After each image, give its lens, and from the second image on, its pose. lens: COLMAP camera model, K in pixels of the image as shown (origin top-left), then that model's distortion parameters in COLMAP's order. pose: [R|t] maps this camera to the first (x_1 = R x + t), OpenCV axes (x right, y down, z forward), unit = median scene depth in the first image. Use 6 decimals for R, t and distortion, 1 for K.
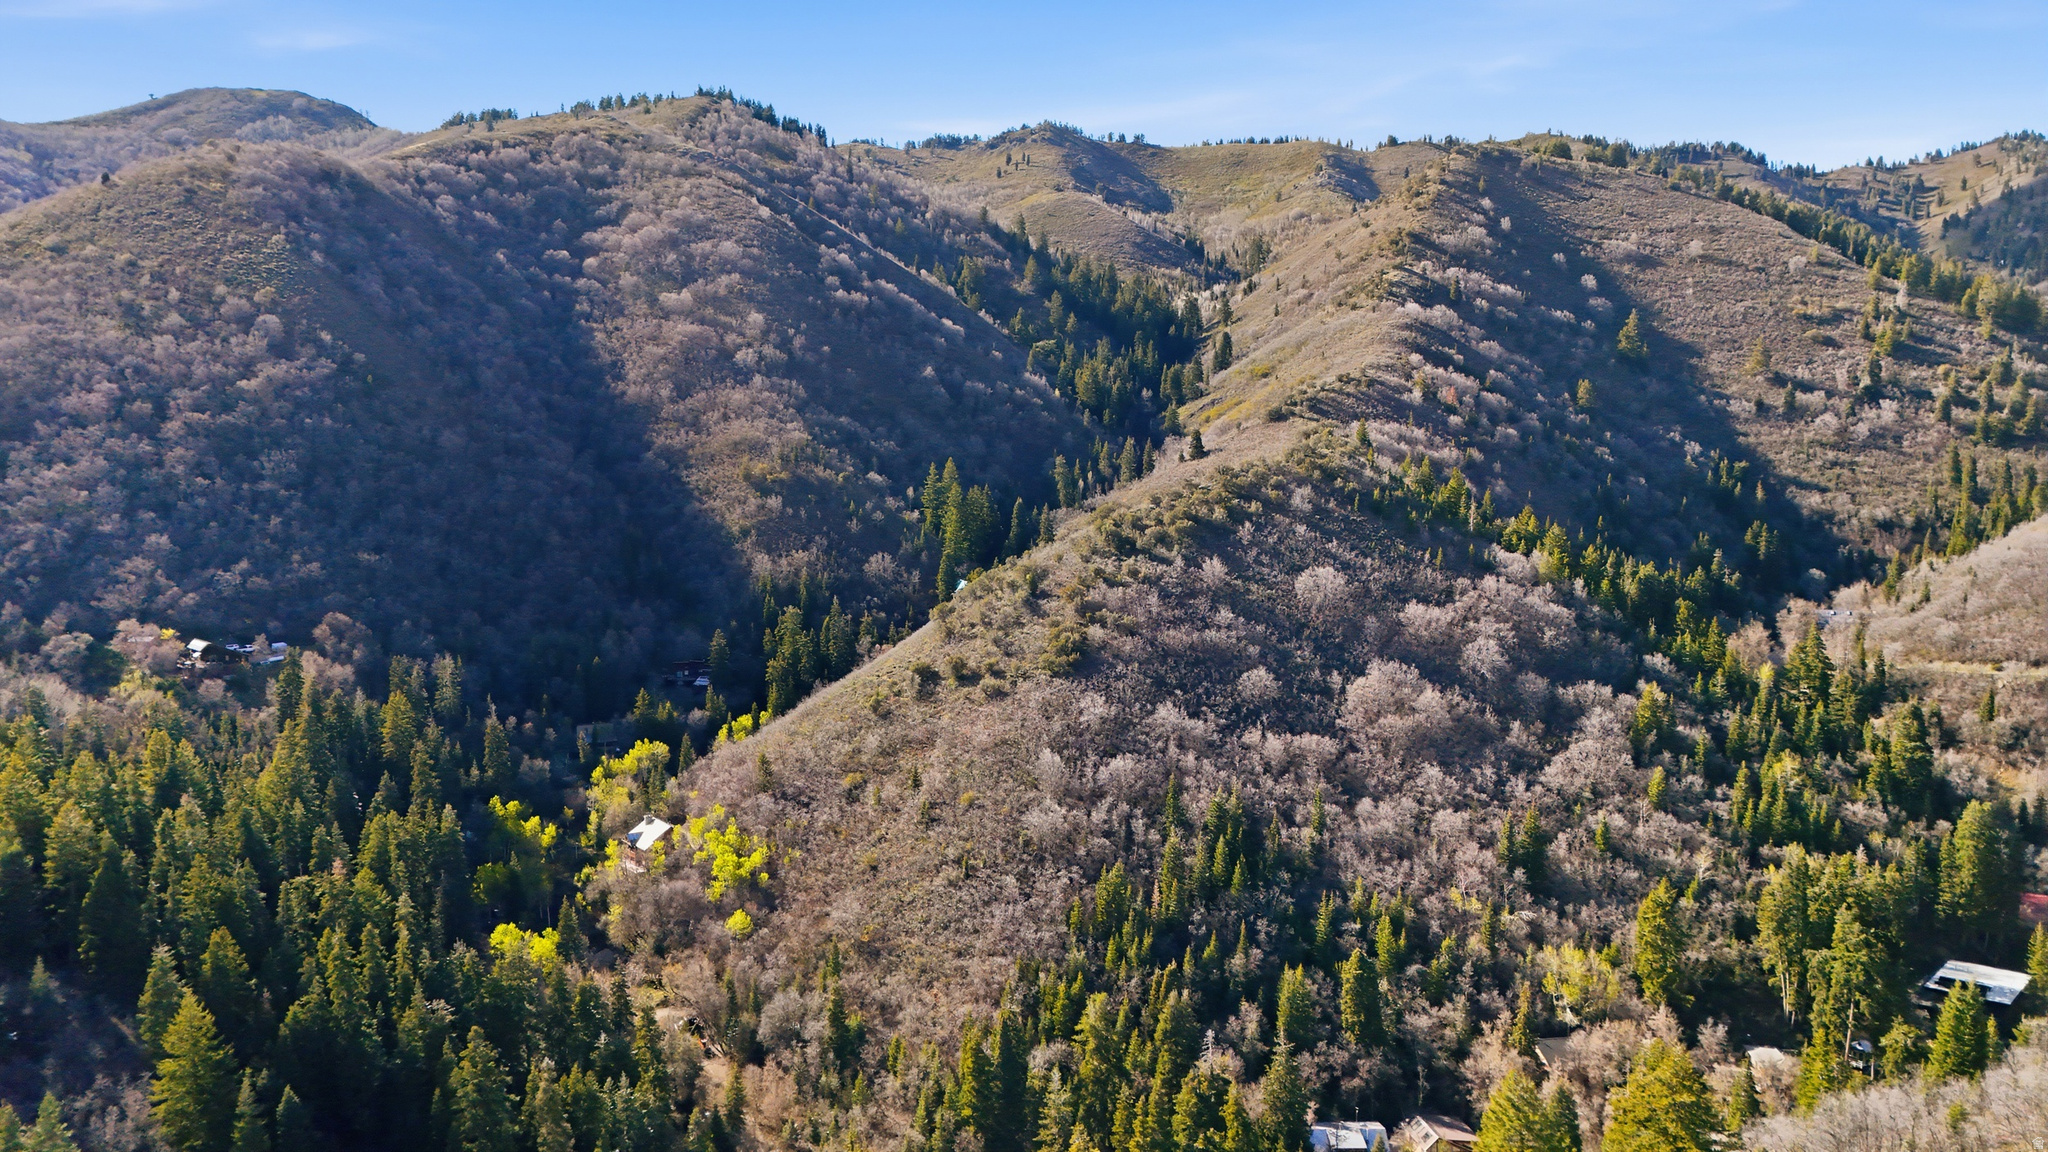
lens RADIAL K [[1504.6, 0, 1041.2], [0, 1504.6, 577.7], [0, 0, 1]] dist [0.072765, -0.063093]
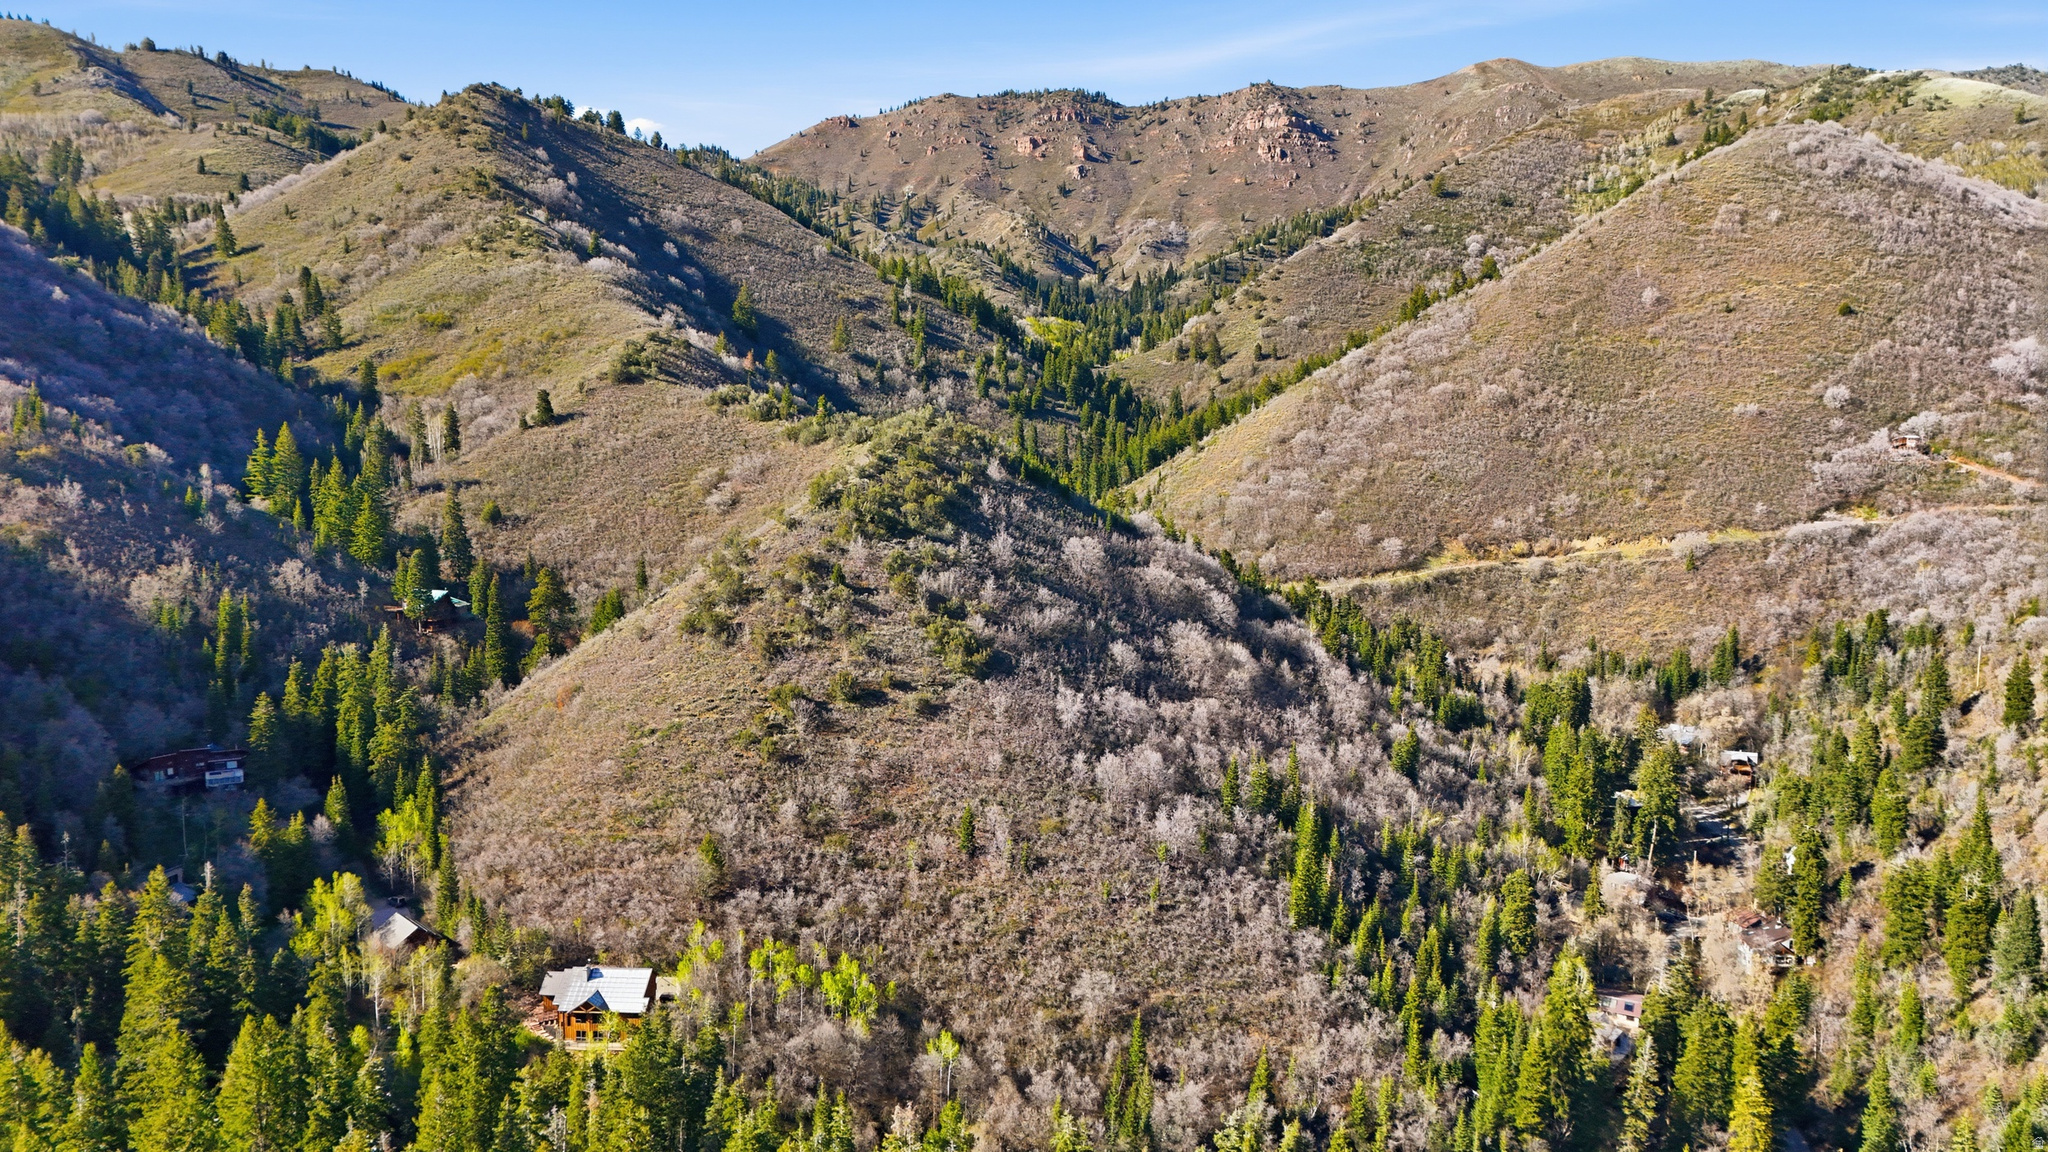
lens RADIAL K [[1504.6, 0, 1037.3], [0, 1504.6, 527.9], [0, 0, 1]] dist [0.072765, -0.063093]
pose [[0.629052, -0.051514, 0.775655, -0.591780], [0.057165, 0.998166, 0.019932, -0.034758], [-0.775259, 0.031802, 0.630843, 0.384694]]
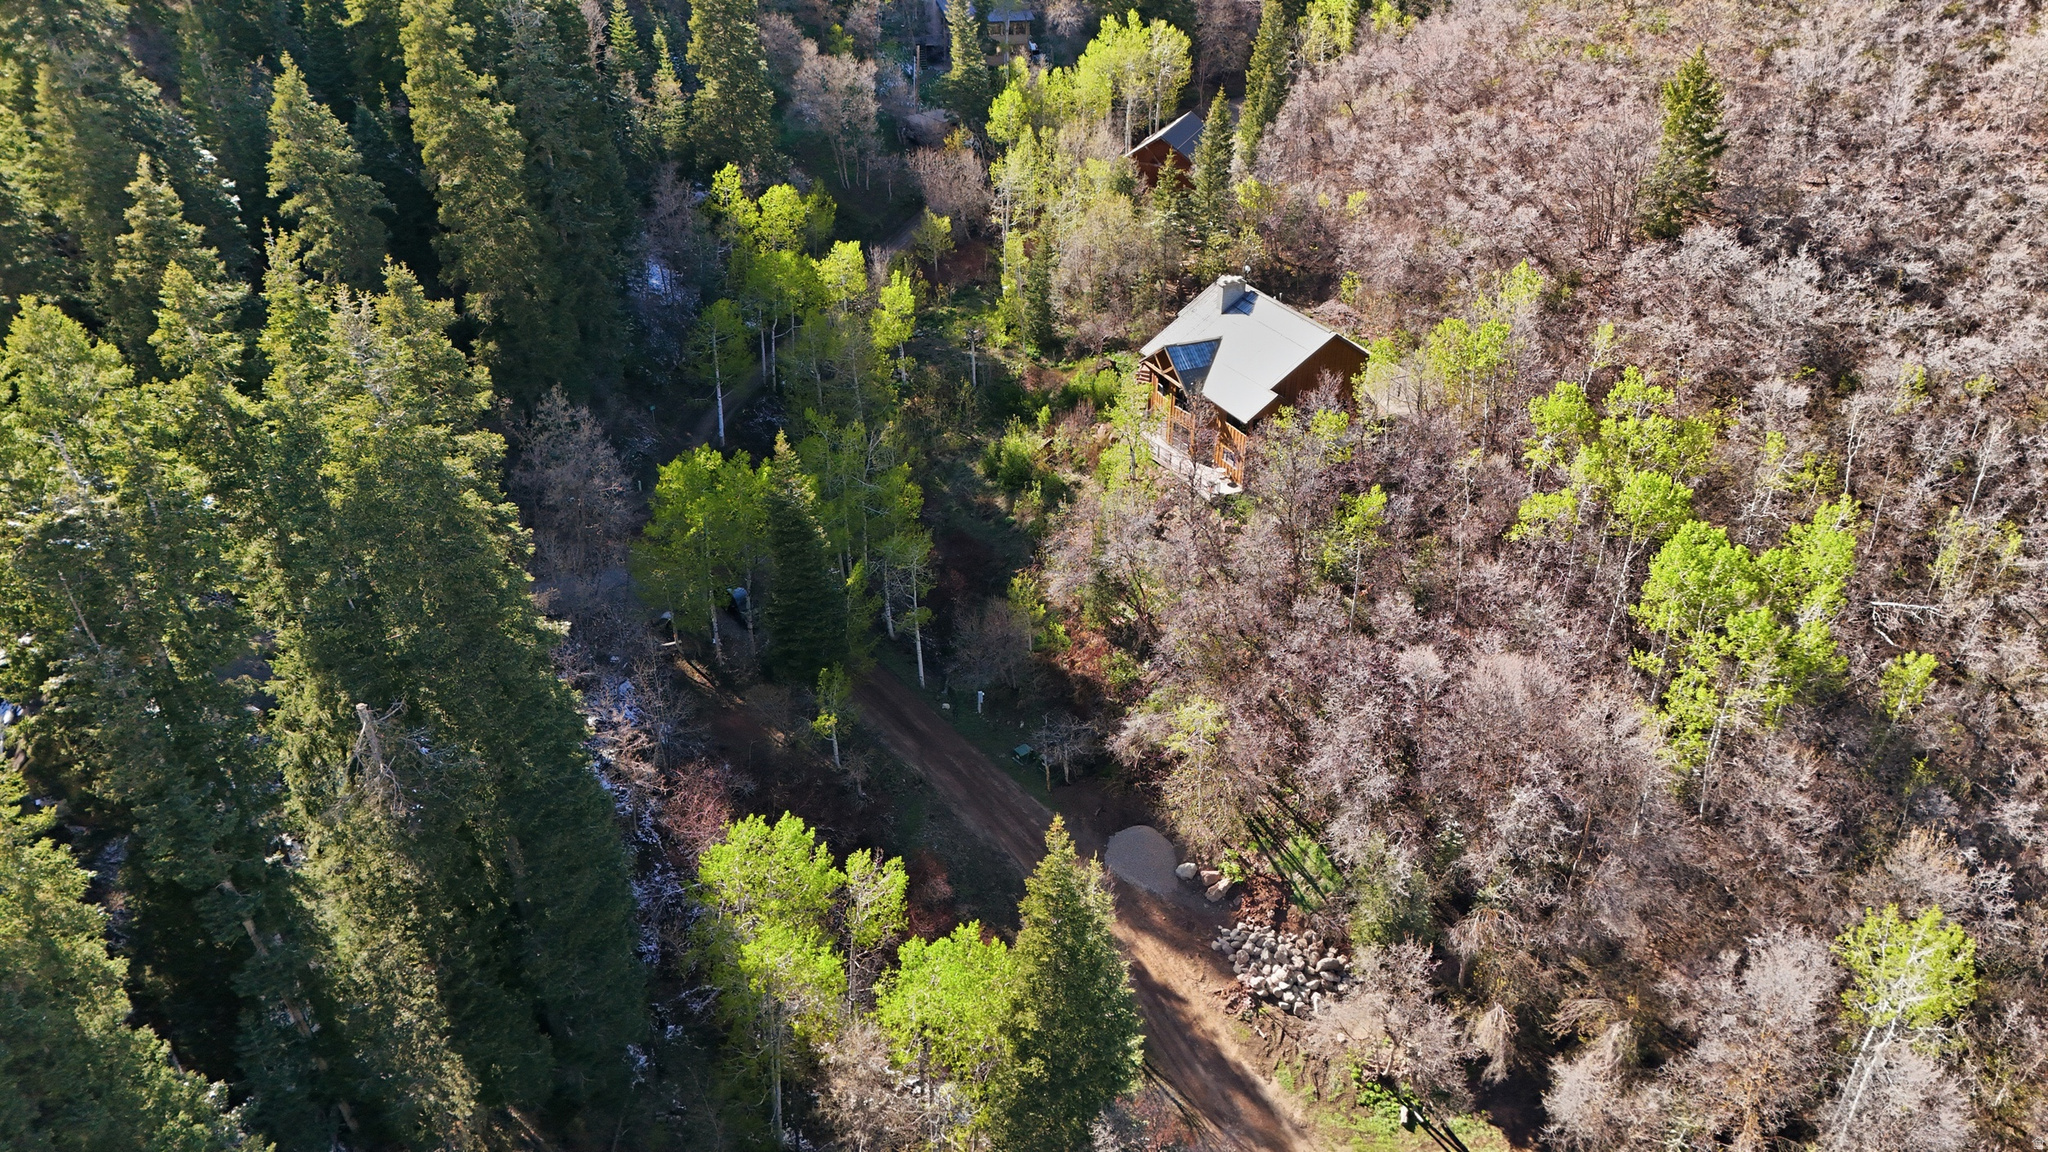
lens RADIAL K [[1504.6, 0, 1026.1], [0, 1504.6, 585.0], [0, 0, 1]] dist [0.072765, -0.063093]
pose [[0.981710, 0.100513, -0.161688, -0.226222], [-0.023698, 0.907186, 0.420063, 0.083876], [0.188903, -0.408548, 0.892975, 0.659552]]
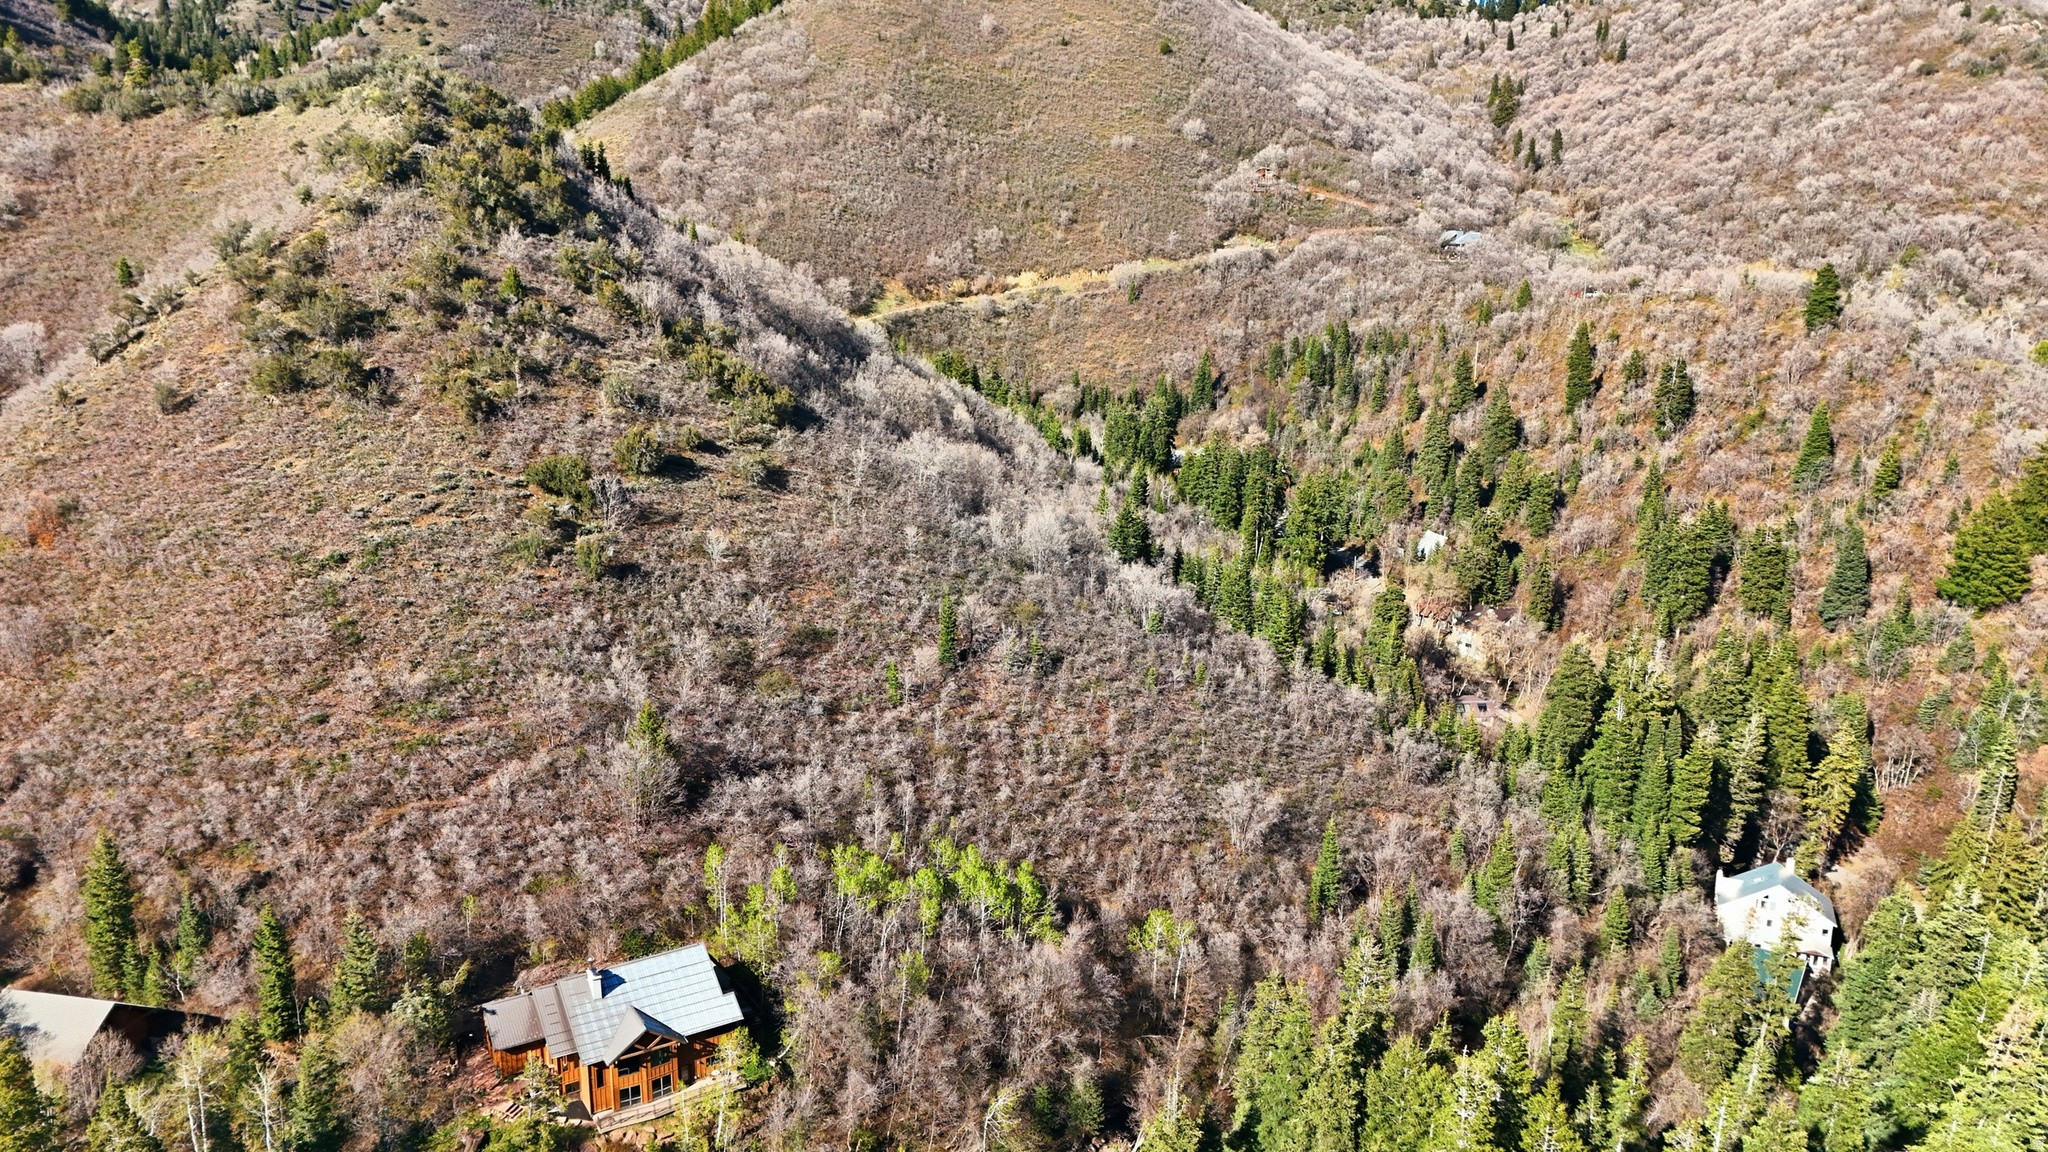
lens RADIAL K [[1504.6, 0, 1049.8], [0, 1504.6, 571.8], [0, 0, 1]] dist [0.072765, -0.063093]
pose [[0.049332, -0.224752, 0.973166, -0.530244], [0.076311, 0.972353, 0.220696, -0.003158], [-0.995863, 0.063376, 0.065119, 0.794772]]
